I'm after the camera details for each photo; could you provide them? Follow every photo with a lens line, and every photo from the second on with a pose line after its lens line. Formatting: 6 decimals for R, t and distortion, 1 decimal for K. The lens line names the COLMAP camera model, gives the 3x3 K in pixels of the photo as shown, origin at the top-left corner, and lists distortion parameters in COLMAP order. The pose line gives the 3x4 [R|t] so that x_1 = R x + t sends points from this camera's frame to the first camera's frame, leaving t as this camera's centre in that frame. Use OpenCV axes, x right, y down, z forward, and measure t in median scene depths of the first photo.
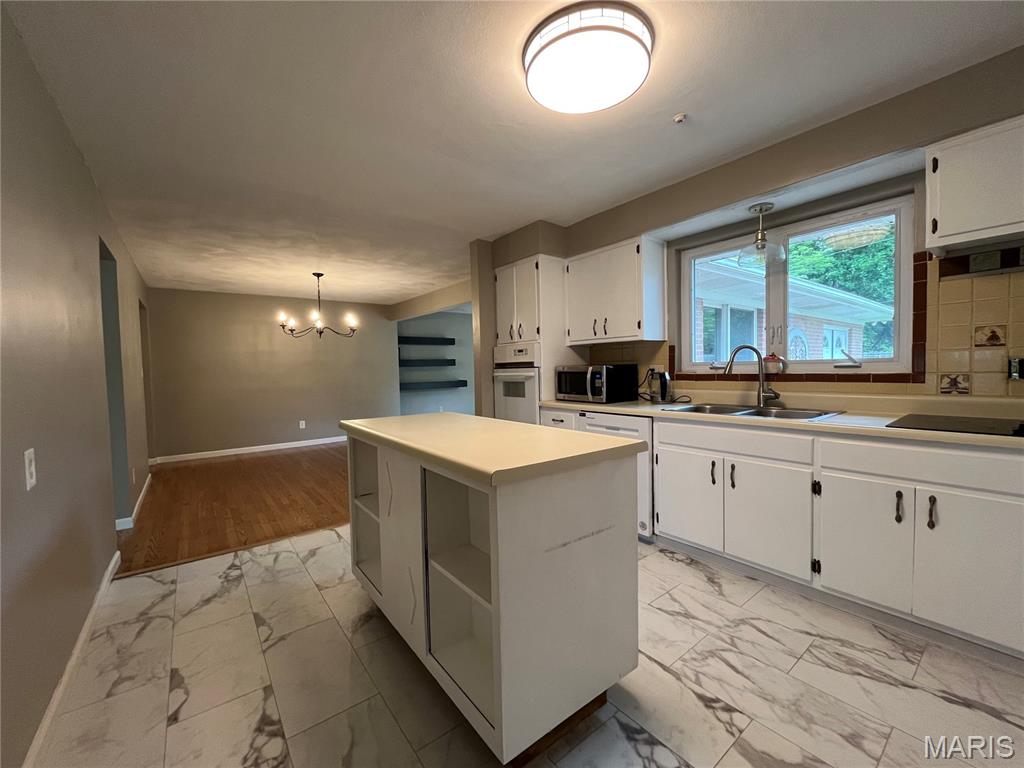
lens RADIAL K [[417.2, 0, 512.6], [0, 417.2, 384.5], [0, 0, 1]] dist [-0.000174, -0.000360]
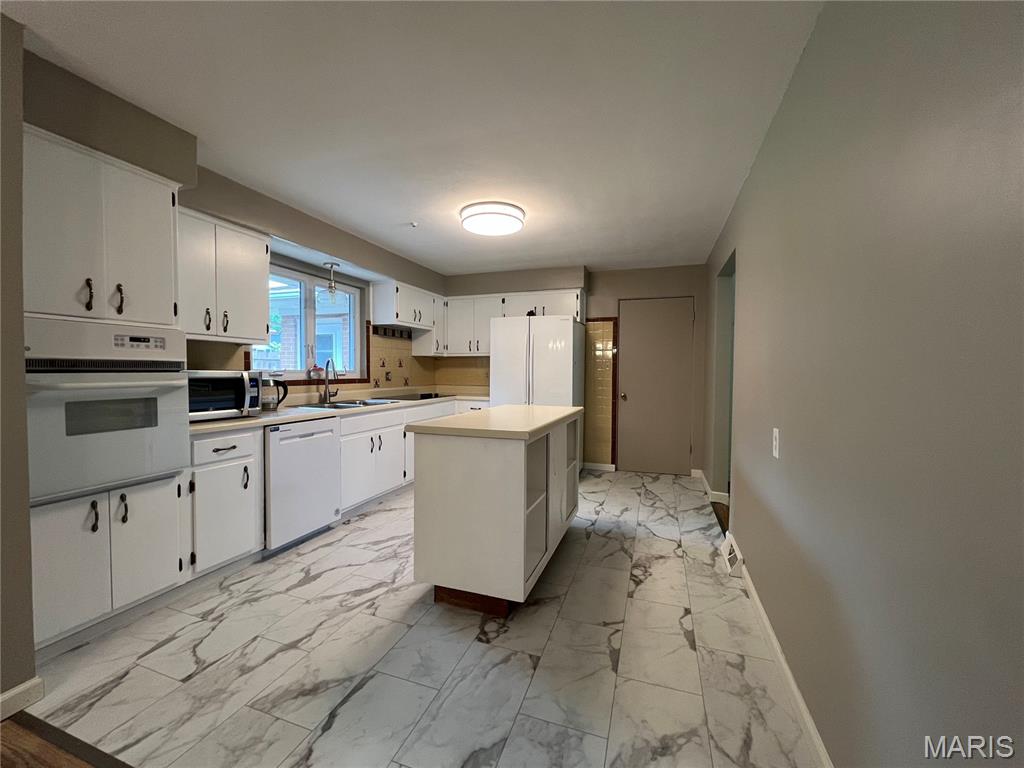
lens RADIAL K [[417.2, 0, 508.9], [0, 417.2, 381.1], [0, 0, 1]] dist [-0.000174, -0.000360]
pose [[-0.541511, -0.000686, 0.840693, -1.022710], [0.040148, 0.998838, 0.026675, -0.035982], [-0.839734, 0.048197, -0.540854, 1.366278]]
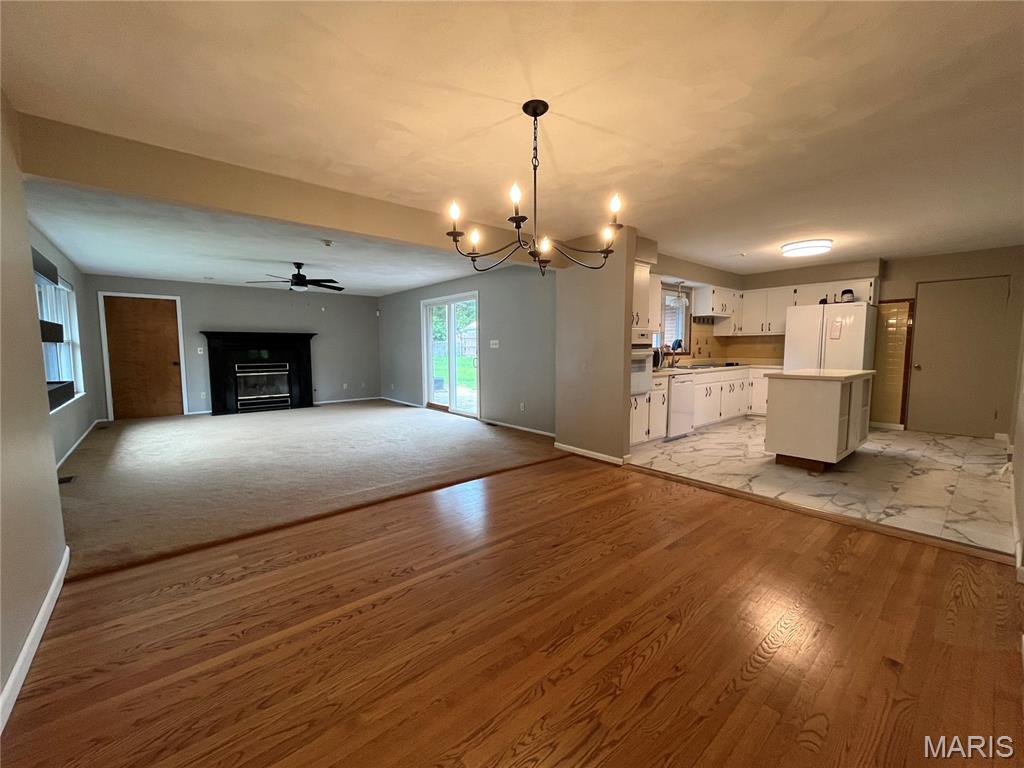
lens RADIAL K [[417.2, 0, 508.7], [0, 417.2, 383.4], [0, 0, 1]] dist [-0.000174, -0.000360]
pose [[-0.049793, -0.063096, 0.996765, -1.876905], [0.046946, 0.996752, 0.065440, -0.054978], [-0.997656, 0.050053, -0.046669, 2.241692]]
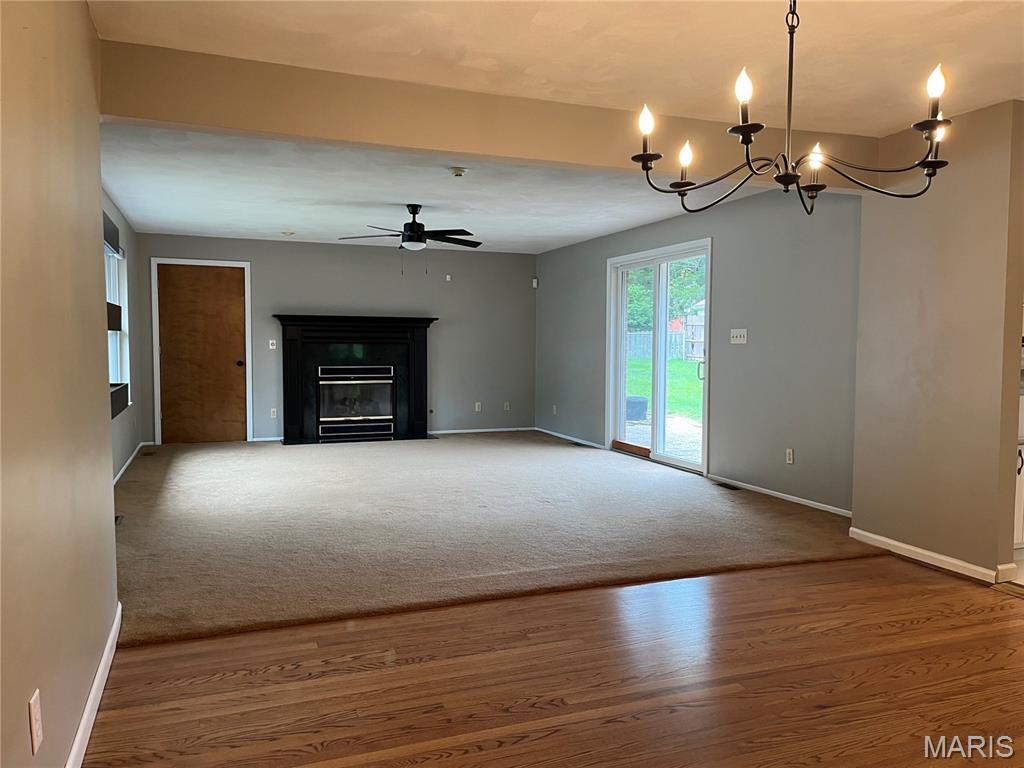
lens RADIAL K [[779.4, 0, 516.3], [0, 779.4, 392.4], [0, 0, 1]] dist [0.033118, -0.010255]
pose [[0.274729, -0.037585, 0.960787, -1.998287], [0.030136, 0.999081, 0.030466, -0.048230], [-0.961049, 0.020584, 0.275609, 2.190136]]
